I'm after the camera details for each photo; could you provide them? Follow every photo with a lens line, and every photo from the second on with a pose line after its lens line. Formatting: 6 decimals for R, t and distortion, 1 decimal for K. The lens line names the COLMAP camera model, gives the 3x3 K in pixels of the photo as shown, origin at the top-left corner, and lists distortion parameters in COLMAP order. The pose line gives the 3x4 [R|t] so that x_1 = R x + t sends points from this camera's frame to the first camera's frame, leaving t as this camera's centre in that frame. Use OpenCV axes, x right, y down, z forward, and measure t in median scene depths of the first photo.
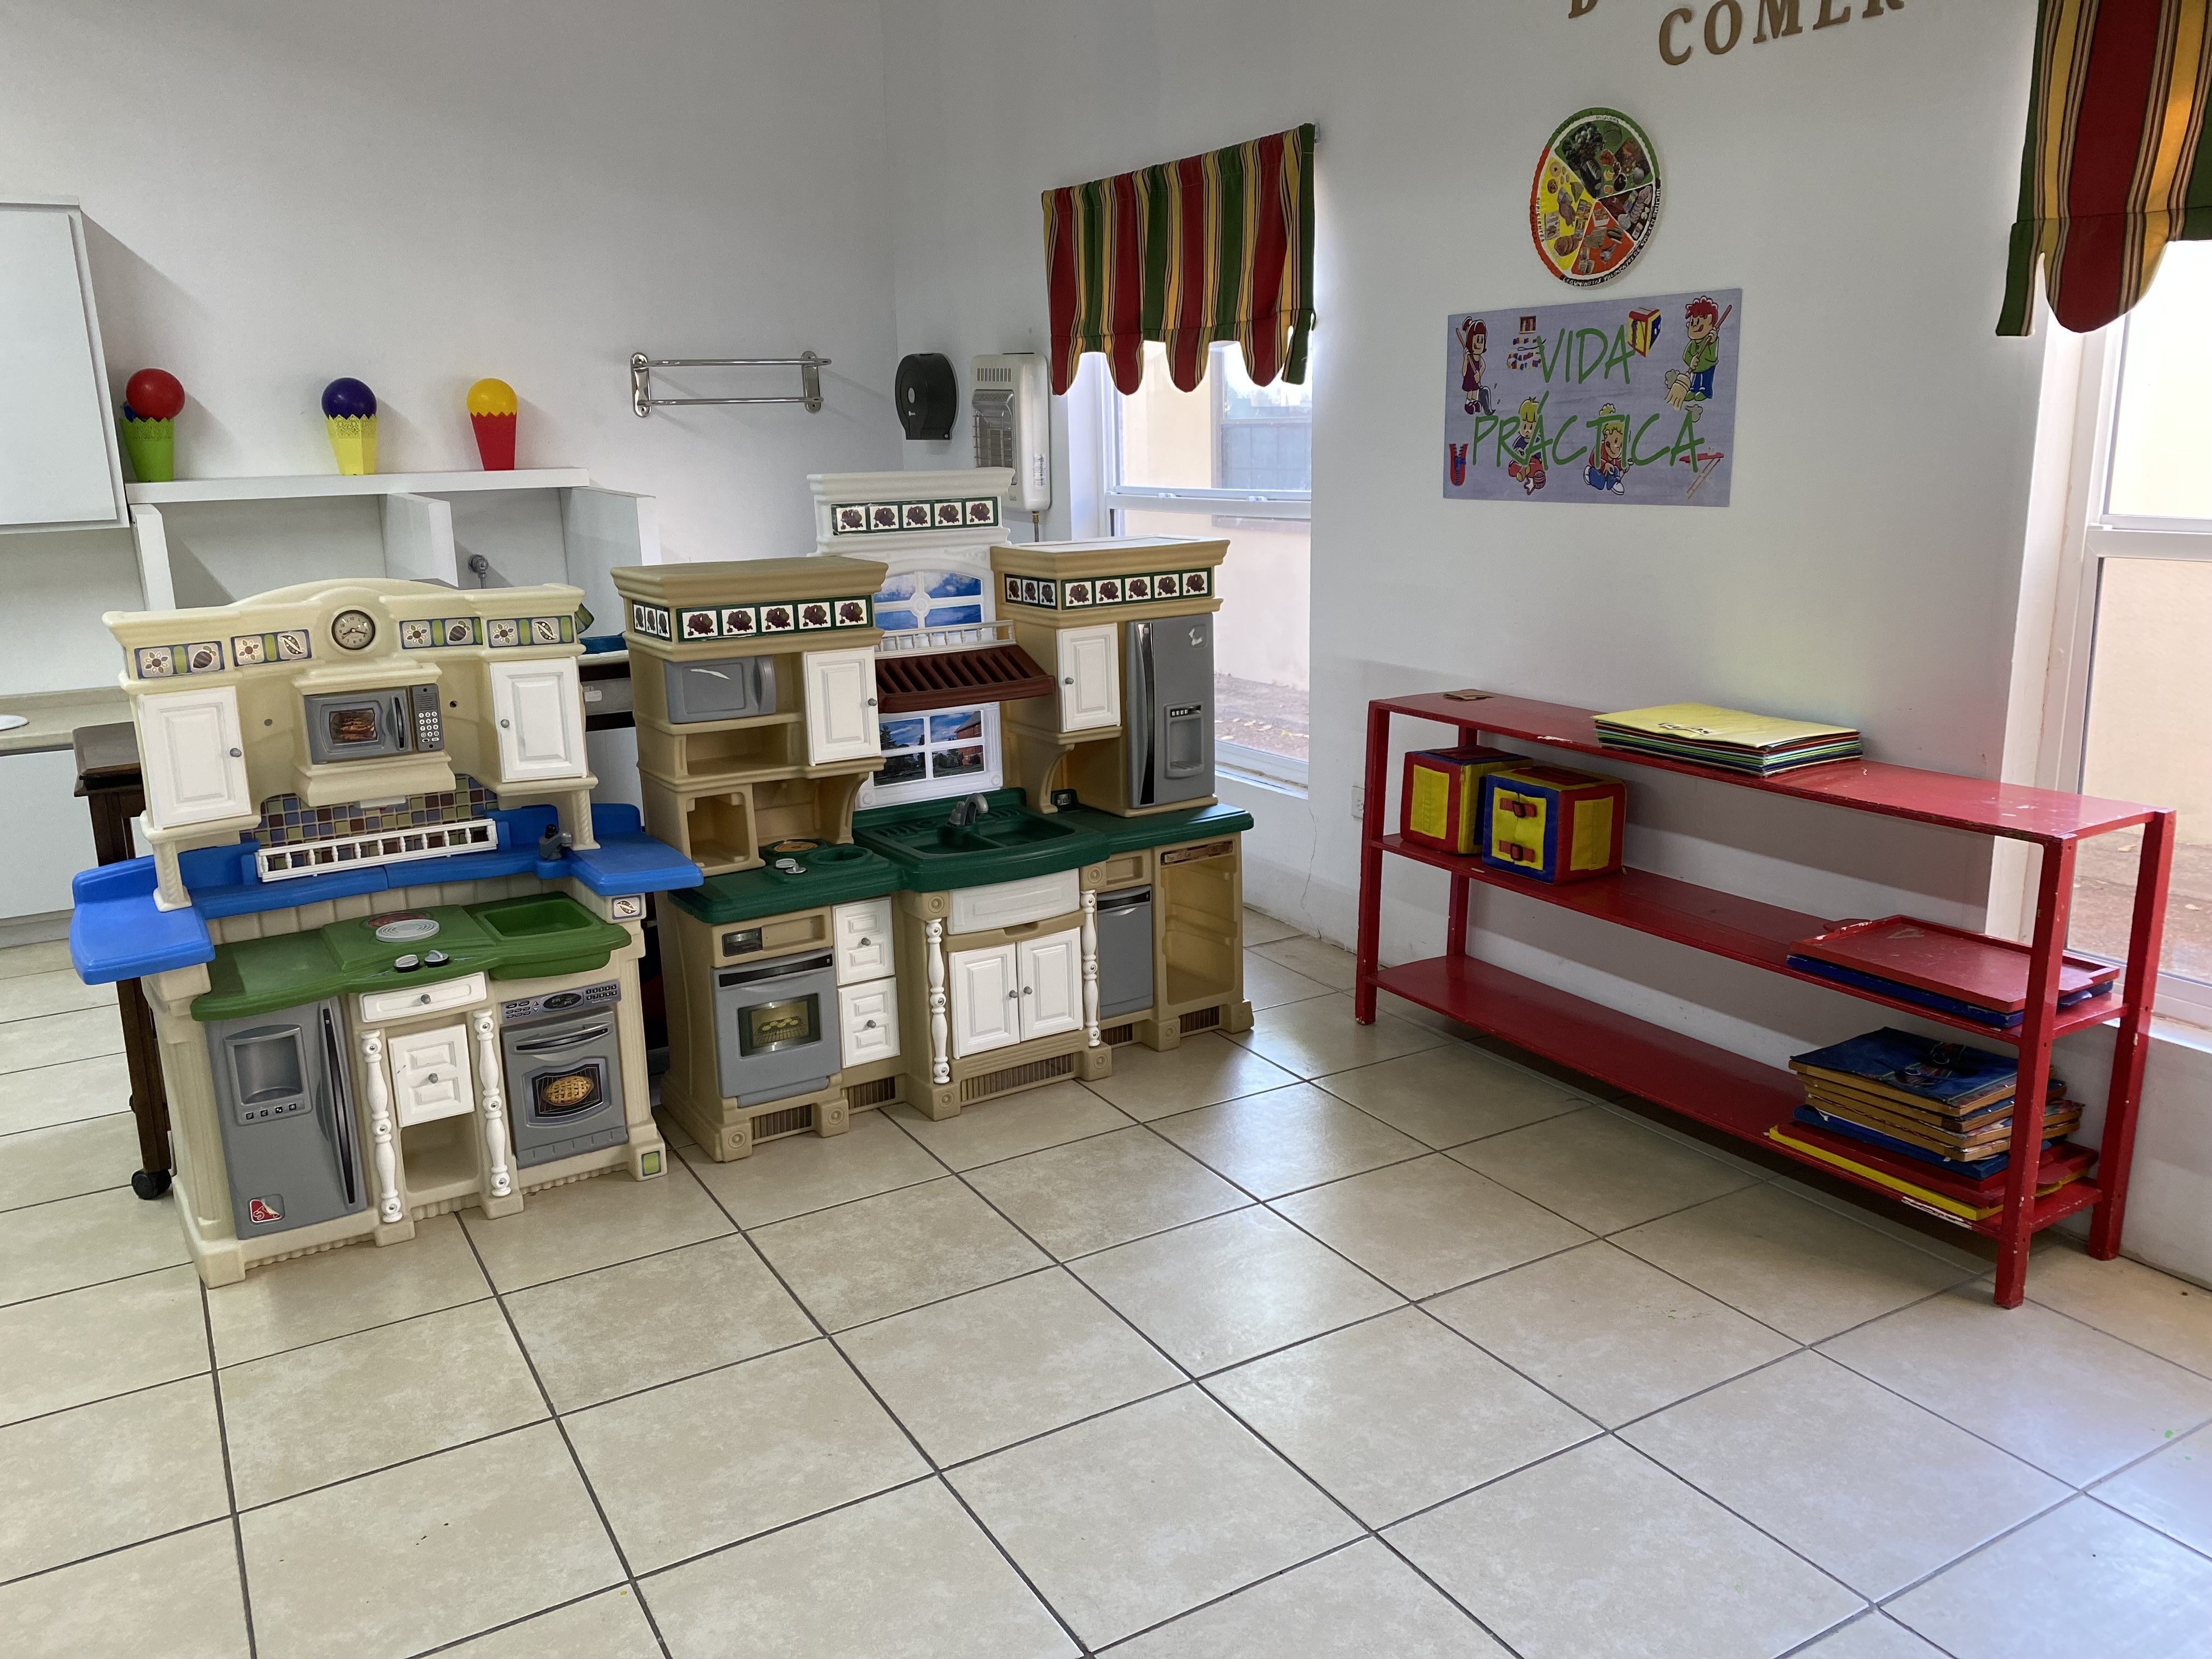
lens RADIAL K [[1709.2, 0, 1103.6], [0, 1709.2, 830.2], [0, 0, 1]] dist [0.006402, -0.011784]
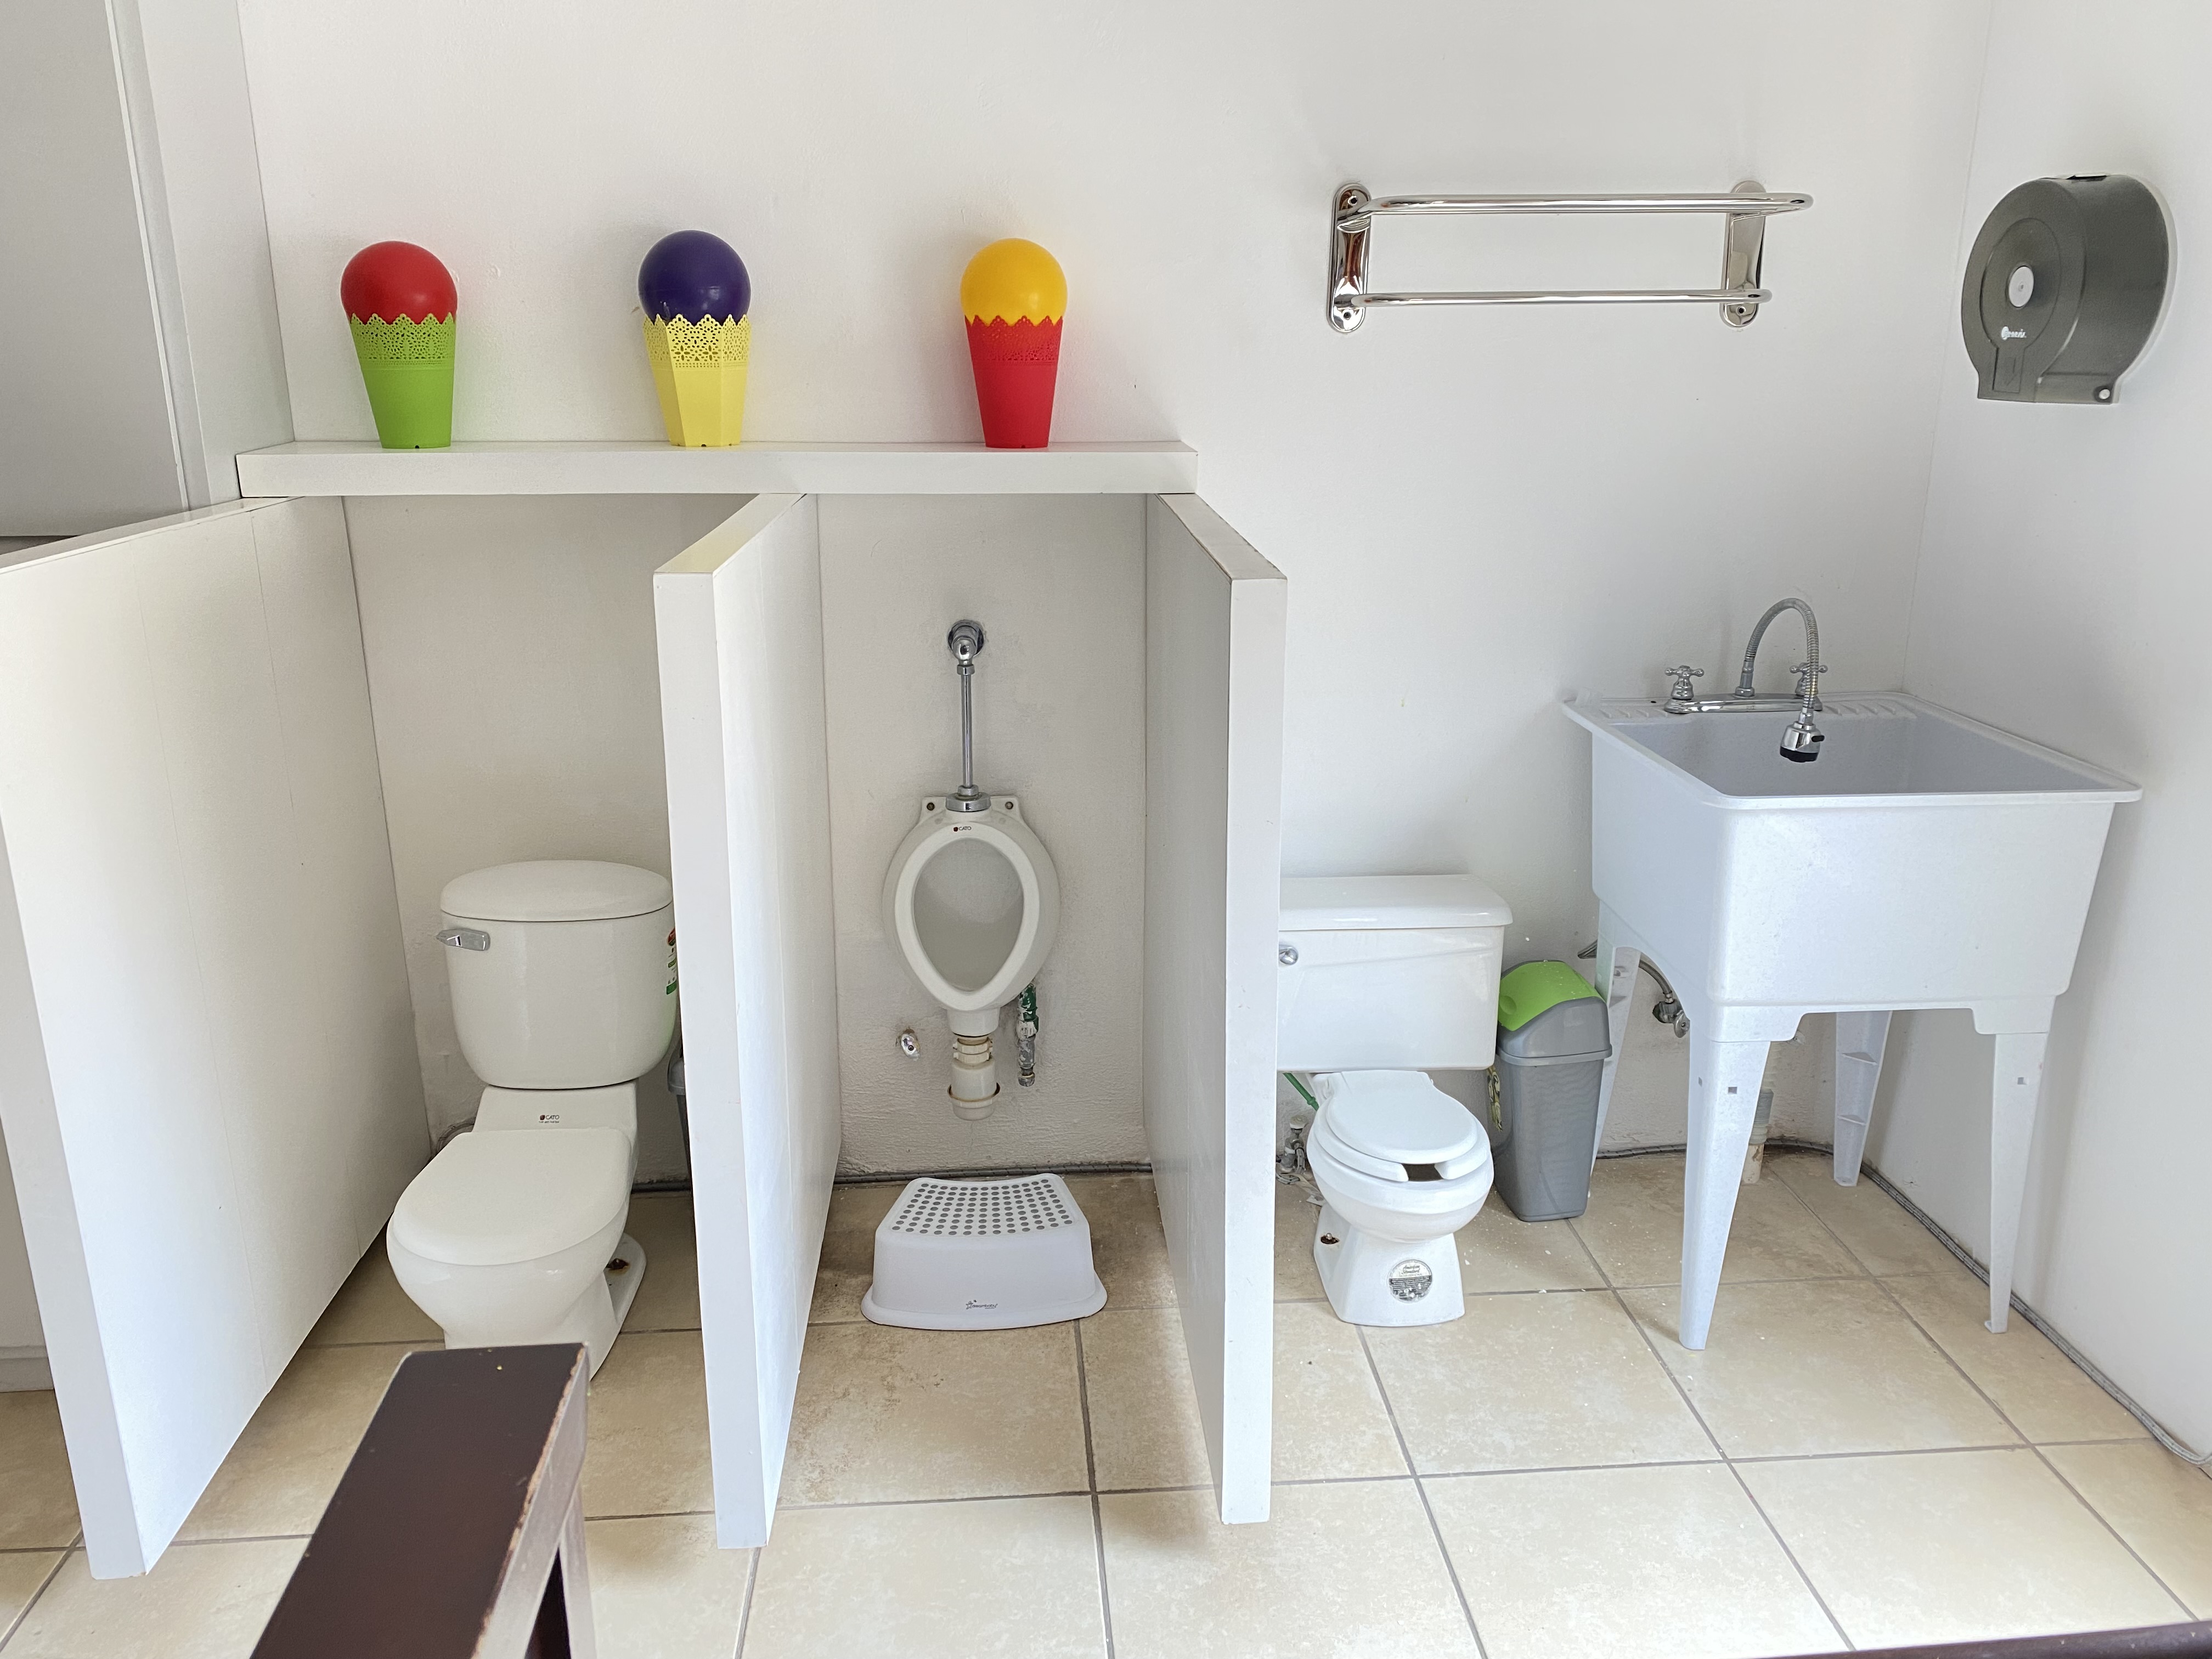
lens RADIAL K [[1709.2, 0, 1106.7], [0, 1709.2, 831.7], [0, 0, 1]] dist [0.006402, -0.011784]
pose [[0.960160, 0.092679, -0.263636, -0.200727], [-0.082374, 0.995351, 0.049903, -0.134148], [0.267035, -0.026198, 0.963331, 0.570968]]
